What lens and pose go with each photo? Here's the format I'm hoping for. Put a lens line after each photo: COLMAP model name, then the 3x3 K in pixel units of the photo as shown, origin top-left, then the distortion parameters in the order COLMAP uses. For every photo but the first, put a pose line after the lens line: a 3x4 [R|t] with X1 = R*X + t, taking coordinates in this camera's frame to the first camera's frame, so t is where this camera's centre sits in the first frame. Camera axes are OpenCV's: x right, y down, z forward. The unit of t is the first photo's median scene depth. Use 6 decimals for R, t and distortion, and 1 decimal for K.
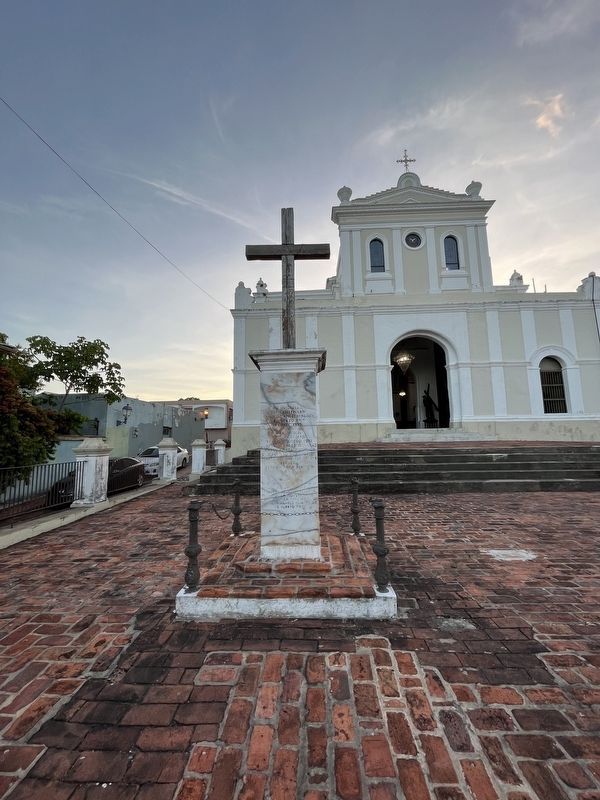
lens RADIAL K [[319.6, 0, 300.0], [0, 319.6, 400.0], [0, 0, 1]] dist [-0.003709, -0.000093]
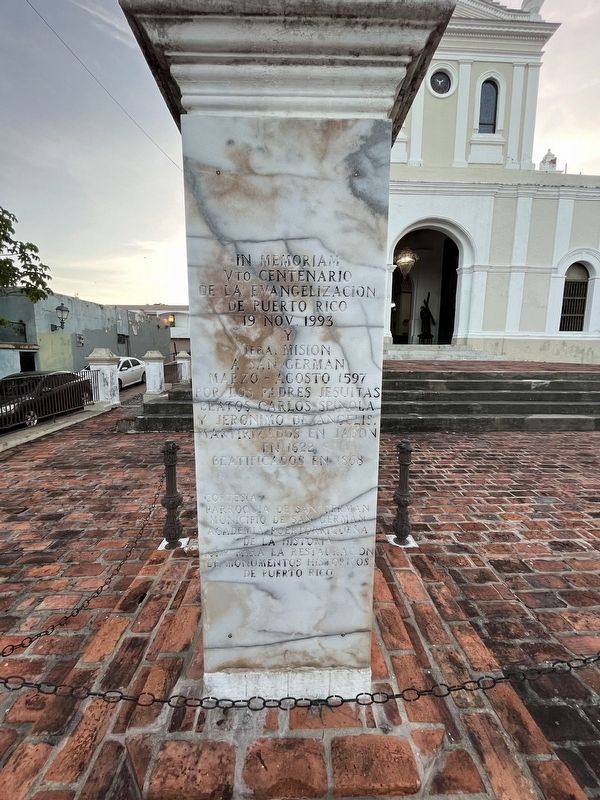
lens RADIAL K [[319.6, 0, 300.0], [0, 319.6, 400.0], [0, 0, 1]] dist [-0.003709, -0.000093]
pose [[0.997033, 0.013547, 0.075774, -0.010143], [-0.033327, 0.963315, 0.266294, 0.015105], [-0.069387, -0.268030, 0.960909, 0.154346]]
